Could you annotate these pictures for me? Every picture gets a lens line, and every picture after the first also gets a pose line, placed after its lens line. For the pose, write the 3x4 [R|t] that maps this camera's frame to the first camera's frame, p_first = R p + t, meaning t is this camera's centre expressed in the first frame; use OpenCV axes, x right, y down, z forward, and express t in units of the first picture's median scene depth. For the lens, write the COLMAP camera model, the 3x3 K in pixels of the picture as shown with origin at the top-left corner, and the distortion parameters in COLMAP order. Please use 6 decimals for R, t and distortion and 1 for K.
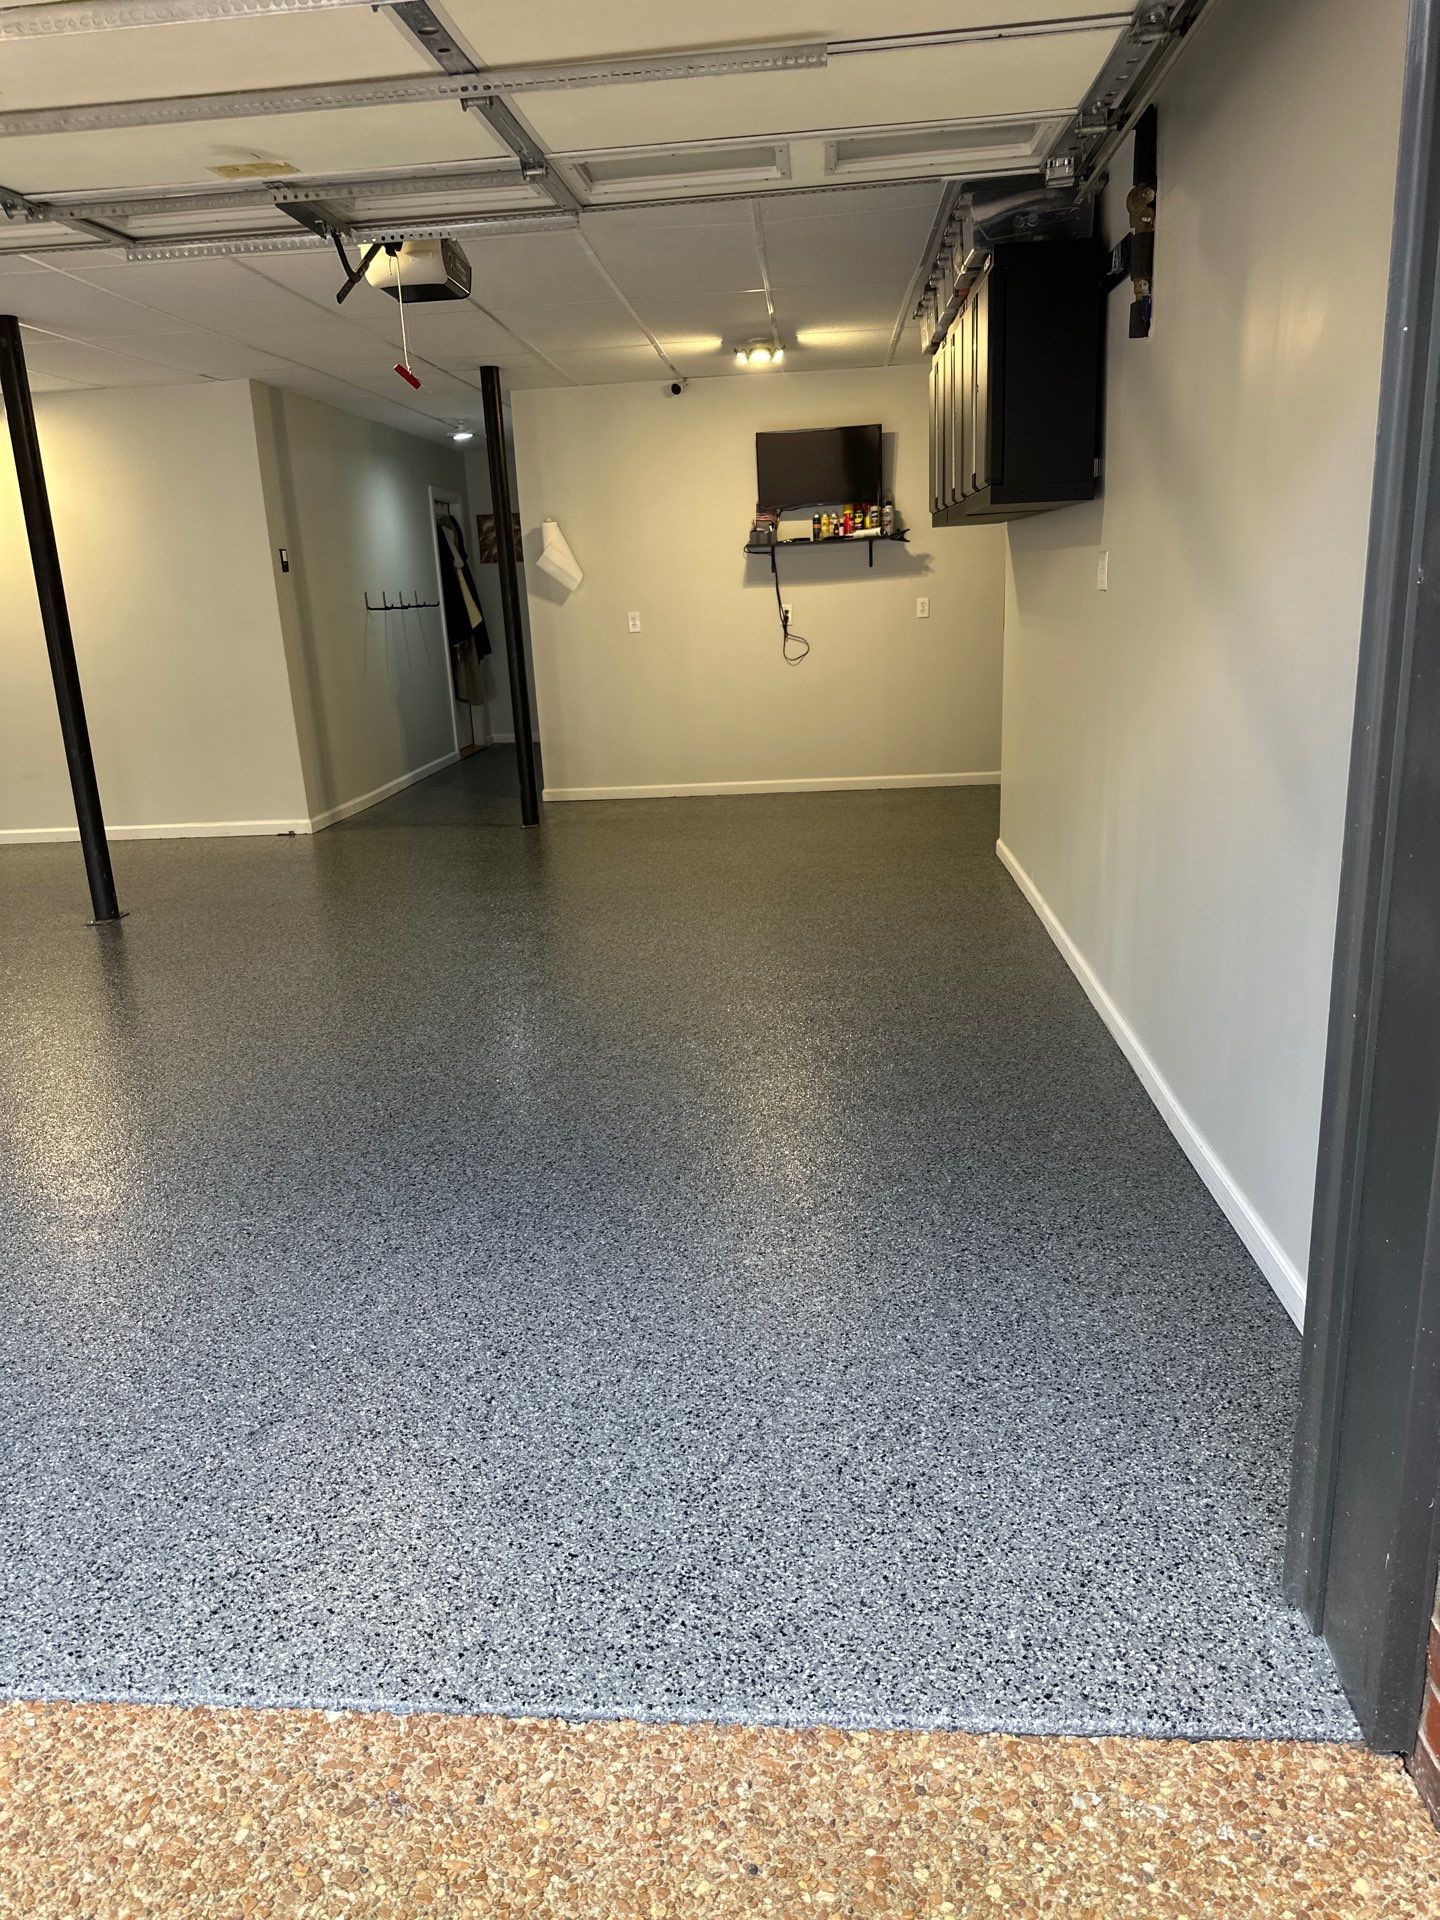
lens RADIAL K [[1362.0, 0, 672.8], [0, 1362.0, 961.2], [0, 0, 1]] dist [0.138905, -0.170685]
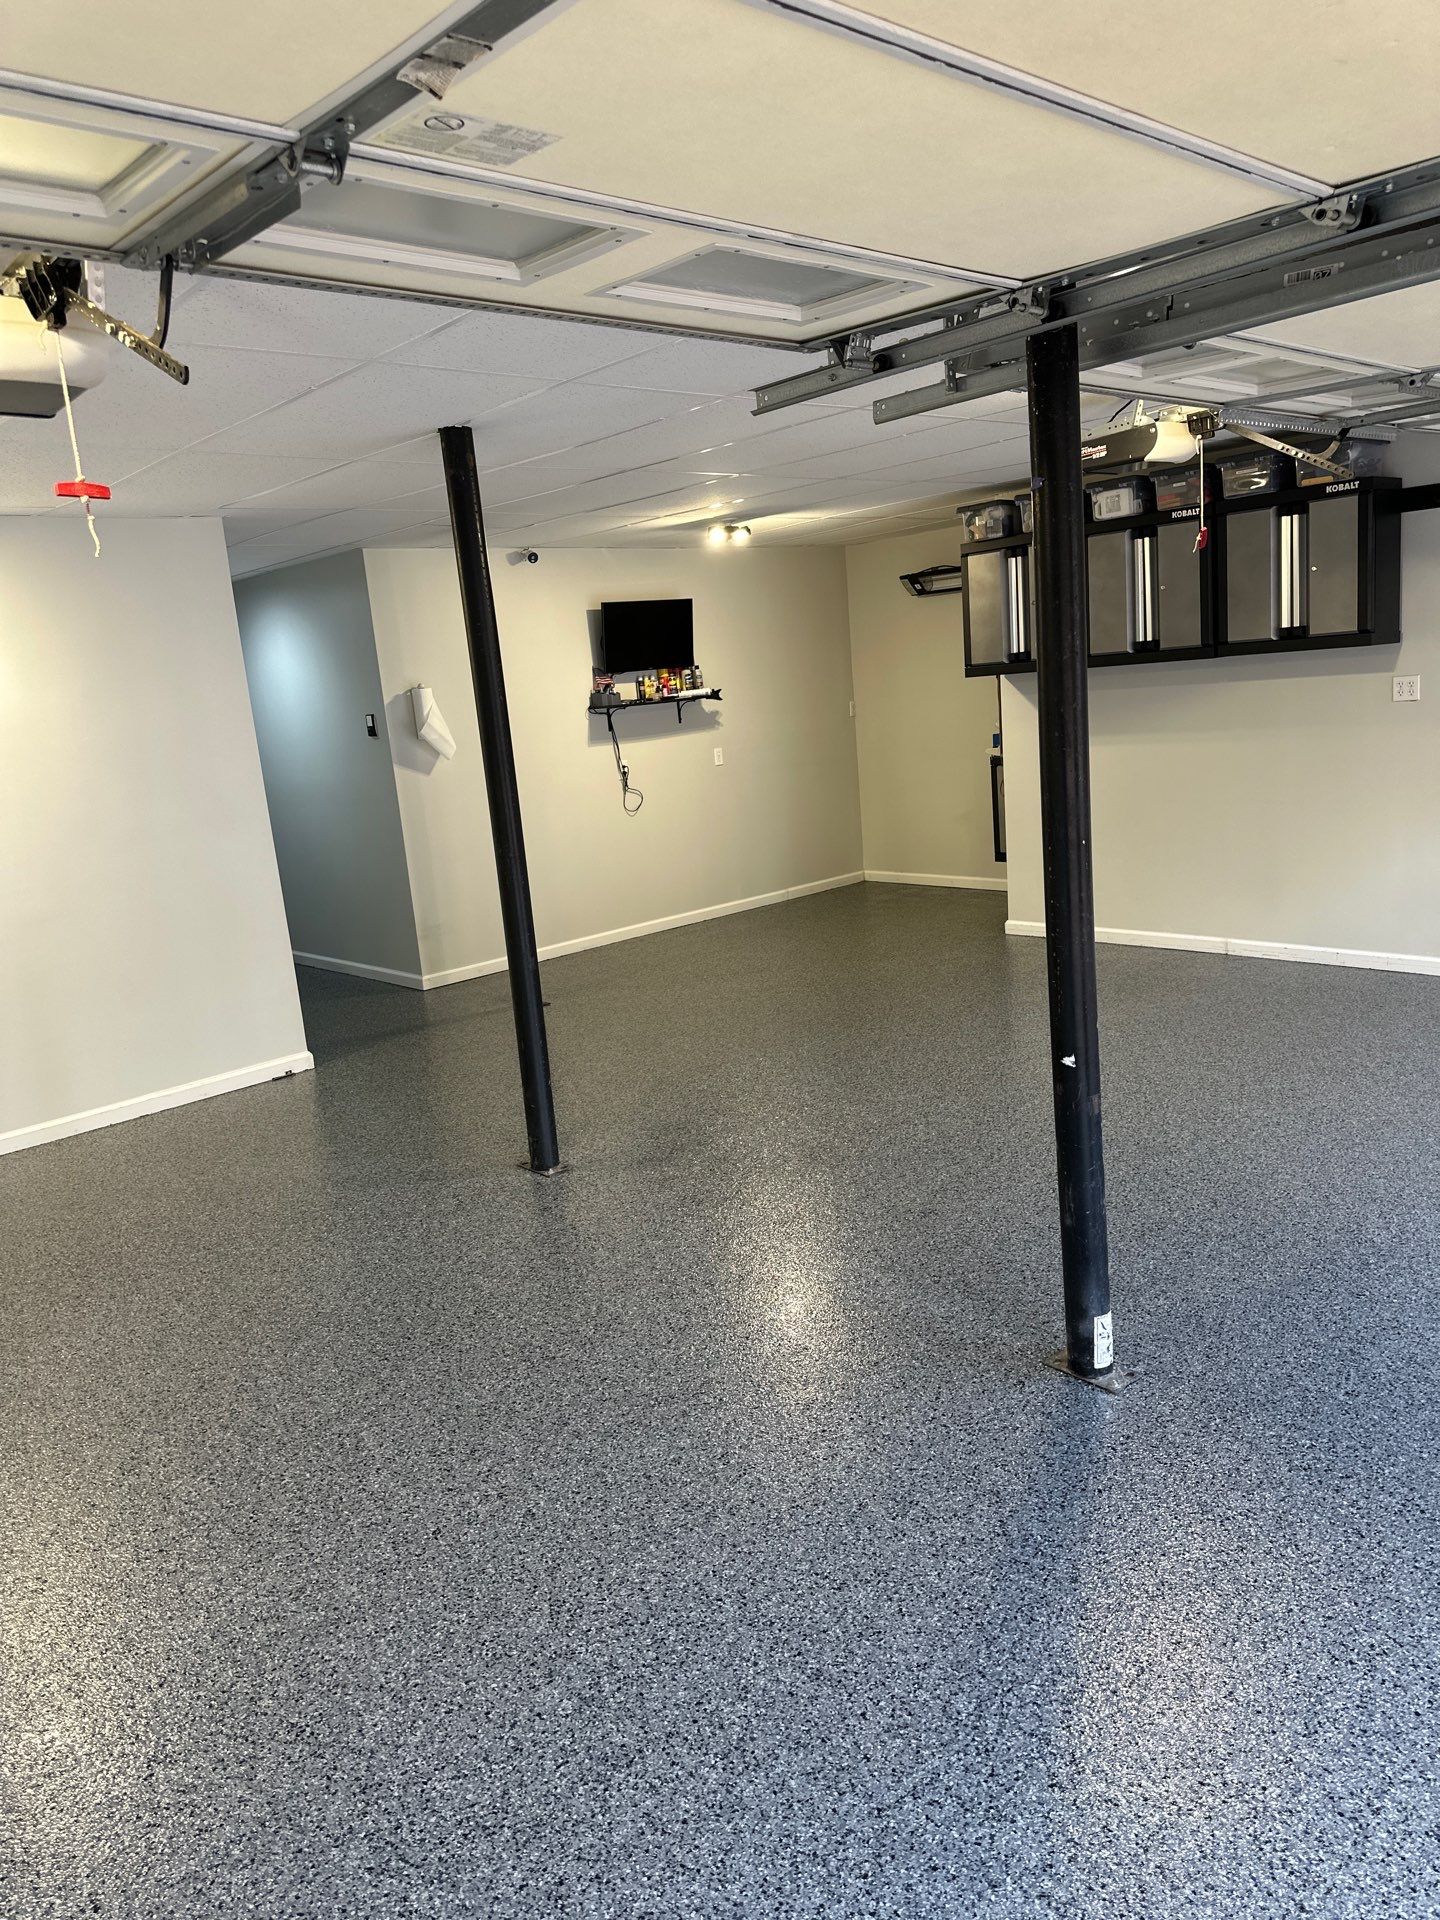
lens RADIAL K [[1383.8, 0, 714.0], [0, 1383.8, 968.3], [0, 0, 1]] dist [0.059869, -0.076301]
pose [[0.638713, -0.162308, 0.752132, -0.700610], [0.257718, 0.966165, -0.010360, -0.079761], [-0.725002, 0.200455, 0.658932, 0.294250]]
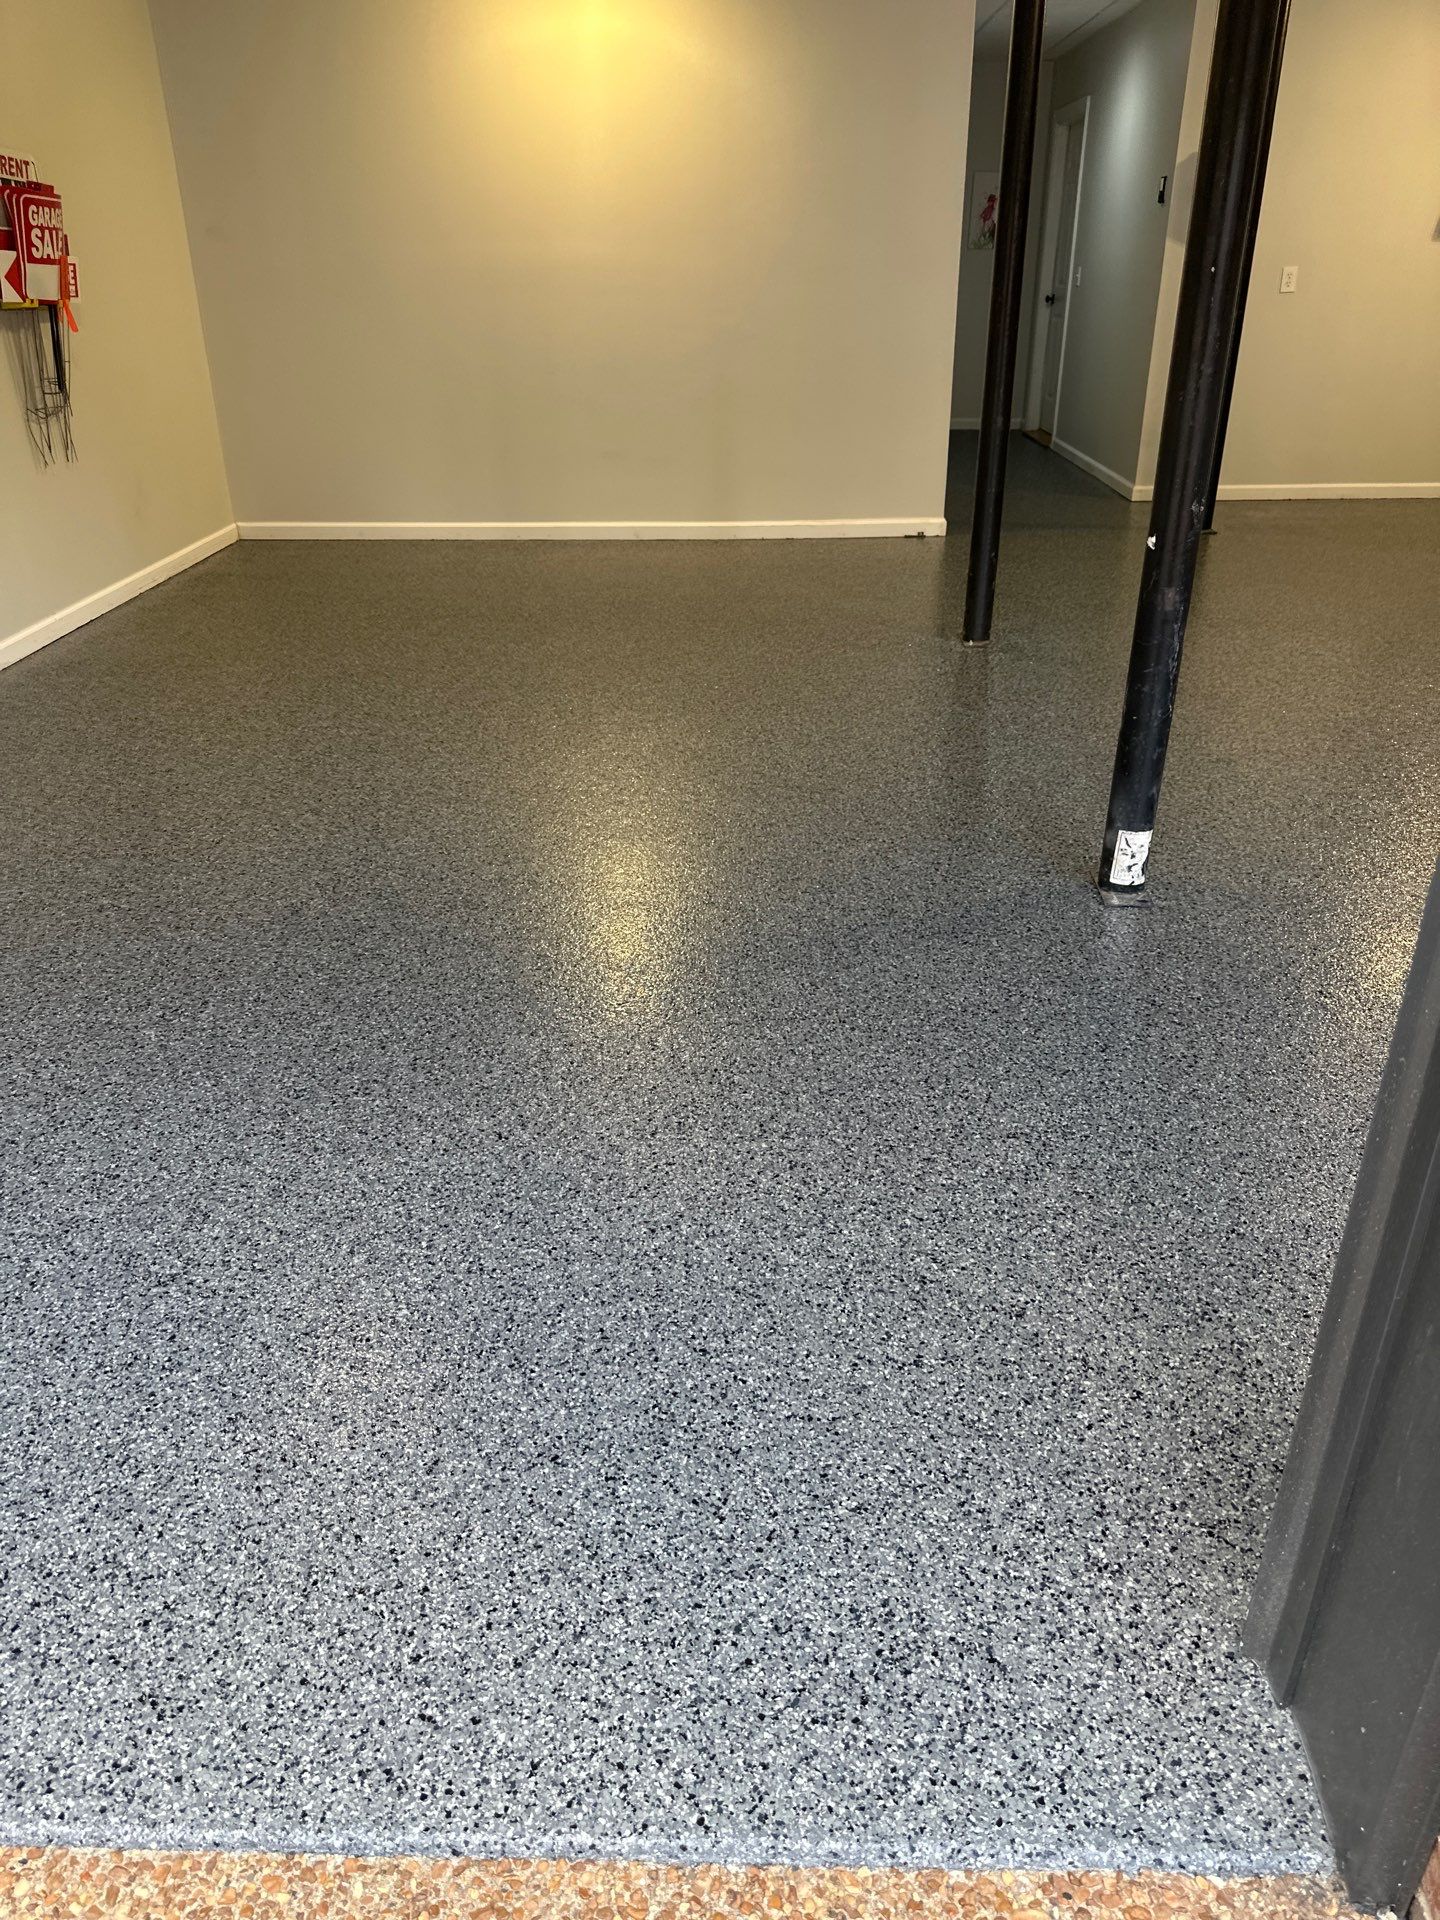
lens RADIAL K [[1303.2, 0, 653.1], [0, 1303.2, 1000.6], [0, 0, 1]] dist [0.007828, -0.004777]
pose [[0.994937, -0.011185, 0.099879, -0.522711], [-0.013049, 0.971000, 0.238722, -0.002054], [-0.099653, -0.238817, 0.965938, 0.158185]]
